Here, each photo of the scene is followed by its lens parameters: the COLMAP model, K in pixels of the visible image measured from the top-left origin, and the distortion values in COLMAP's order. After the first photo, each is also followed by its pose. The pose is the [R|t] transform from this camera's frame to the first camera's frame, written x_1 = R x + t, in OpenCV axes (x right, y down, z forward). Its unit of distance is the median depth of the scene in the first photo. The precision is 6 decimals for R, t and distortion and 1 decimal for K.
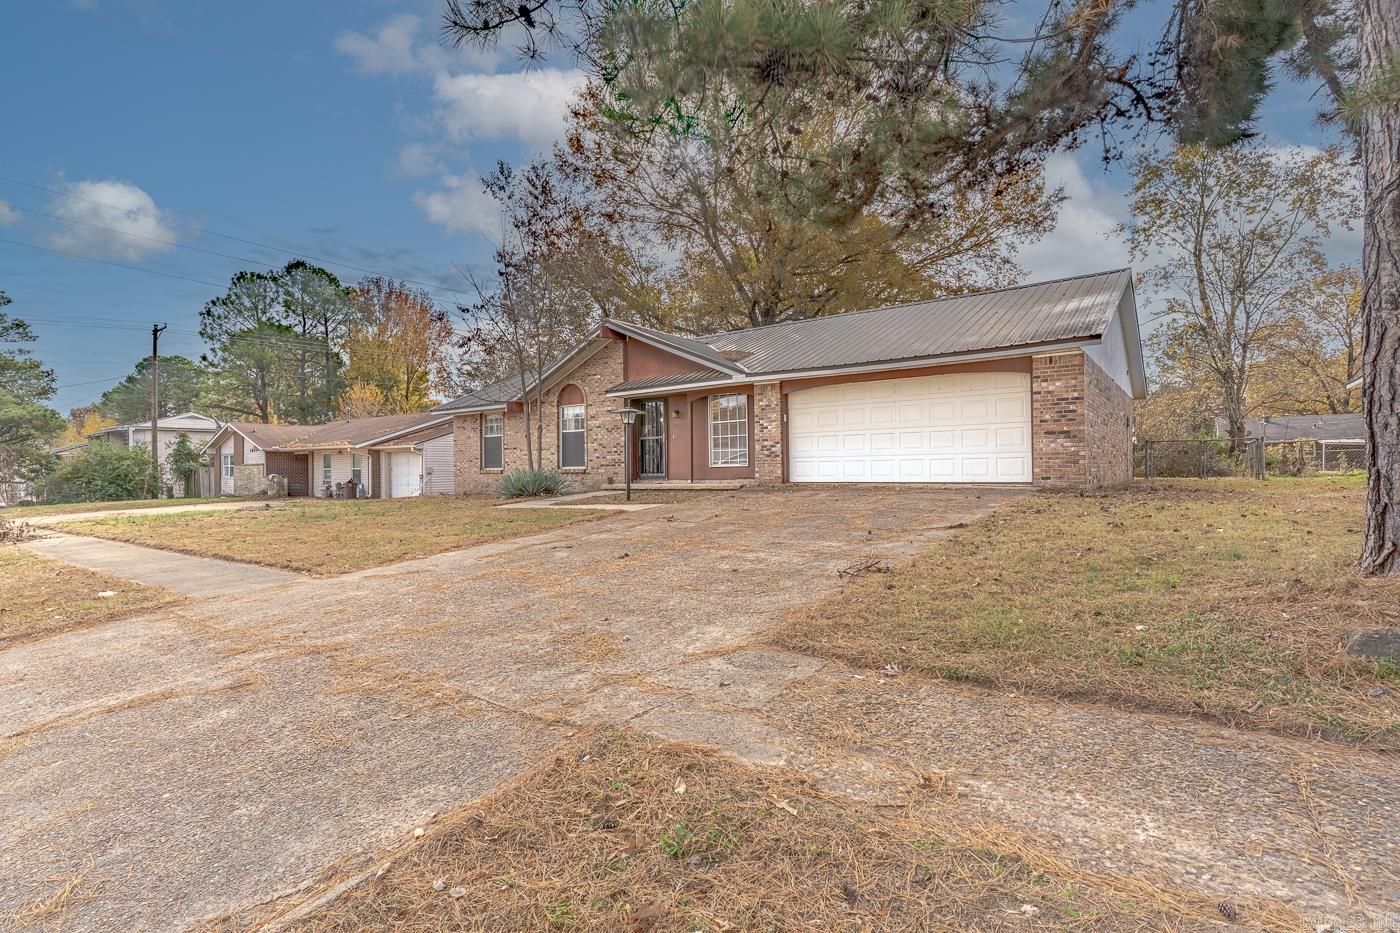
lens RADIAL K [[672.7, 0, 696.6], [0, 672.7, 466.7], [0, 0, 1]] dist [-0.000612, 0.002015]
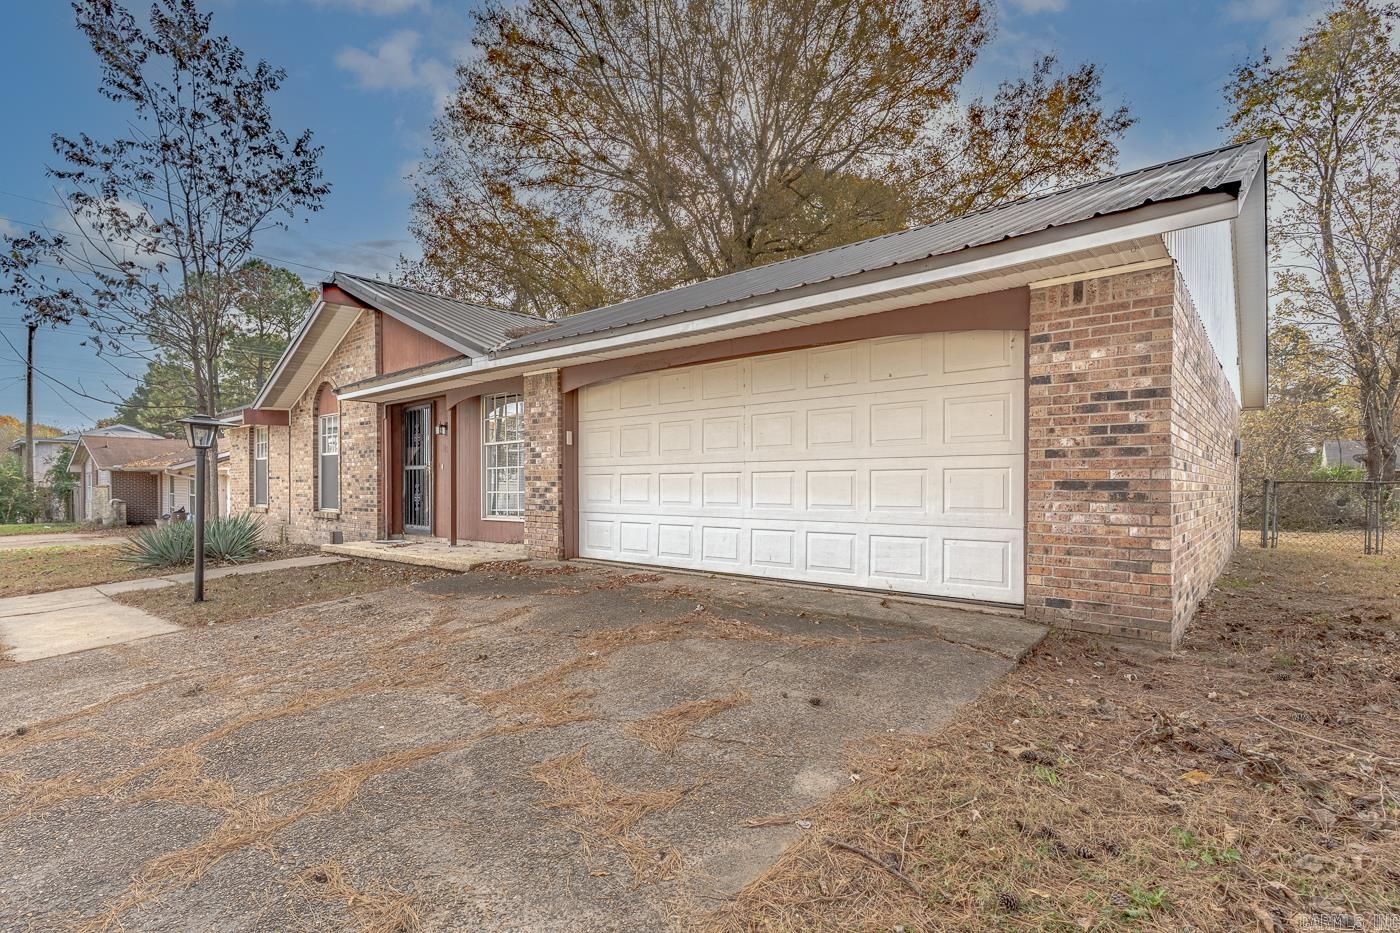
lens RADIAL K [[672.7, 0, 685.0], [0, 672.7, 495.5], [0, 0, 1]] dist [-0.000612, 0.002015]
pose [[0.997124, 0.014590, -0.074364, 0.261009], [-0.013118, 0.999709, 0.020241, -0.038206], [0.074638, -0.019207, 0.997026, 0.469946]]
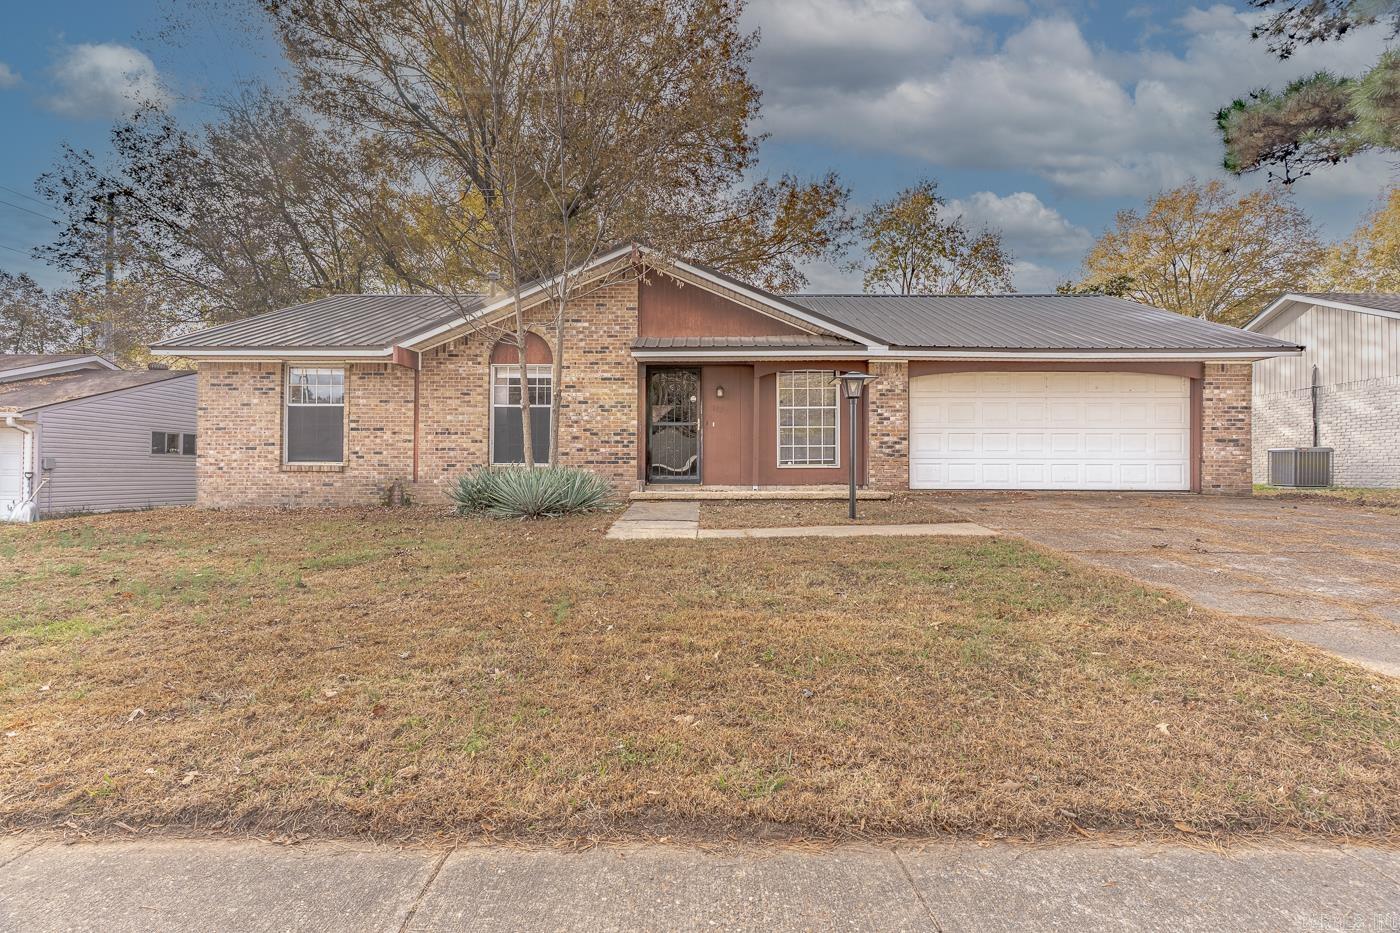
lens RADIAL K [[672.7, 0, 704.4], [0, 672.7, 473.8], [0, 0, 1]] dist [-0.000612, 0.002015]
pose [[0.811461, 0.020810, 0.584036, -0.516137], [-0.017536, 0.999783, -0.011260, 0.017691], [-0.584143, -0.001105, 0.811650, 0.495681]]
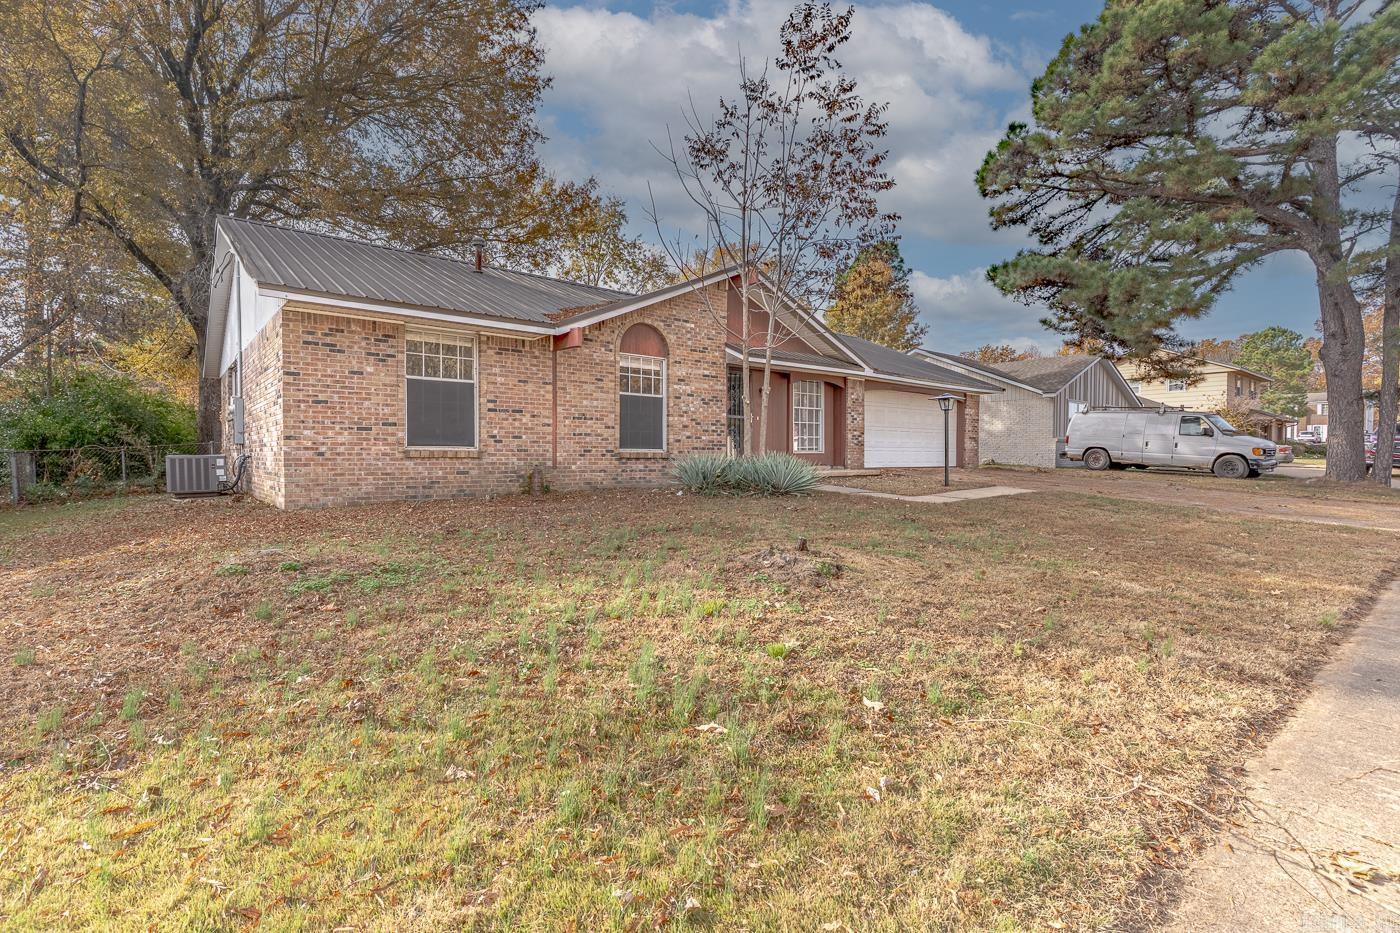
lens RADIAL K [[672.7, 0, 701.1], [0, 672.7, 467.6], [0, 0, 1]] dist [-0.000612, 0.002015]
pose [[0.221421, -0.004917, 0.975166, -1.026996], [-0.011437, 0.999905, 0.007638, 0.016059], [-0.975111, -0.012844, 0.221344, 1.001669]]
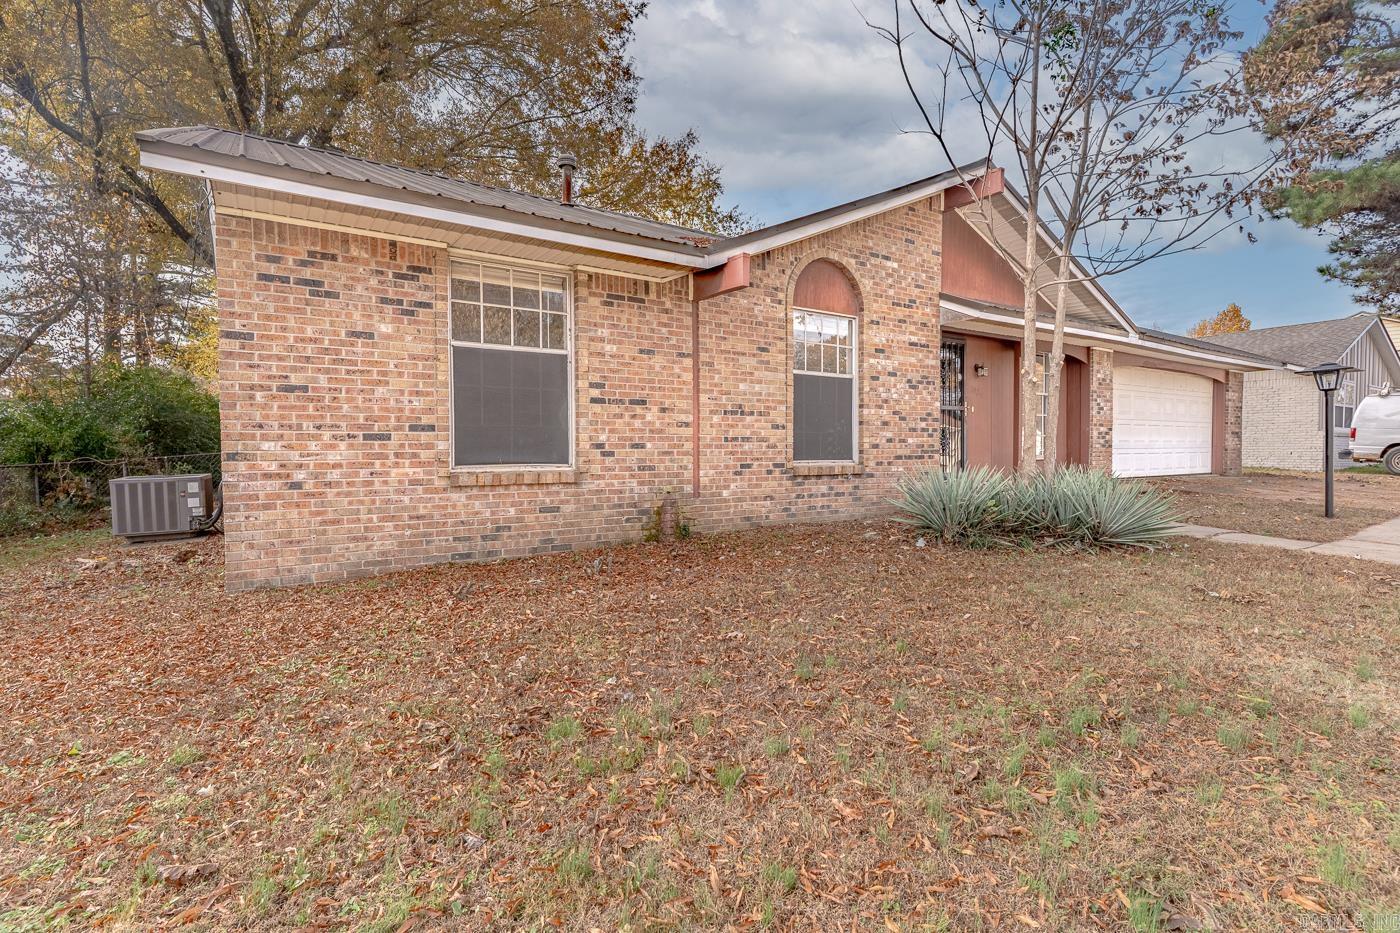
lens RADIAL K [[672.7, 0, 700.5], [0, 672.7, 466.9], [0, 0, 1]] dist [-0.000612, 0.002015]
pose [[0.329395, -0.012823, 0.944105, -0.757267], [-0.003861, 0.999881, 0.014927, -0.002052], [-0.944184, -0.008562, 0.329306, 1.175829]]
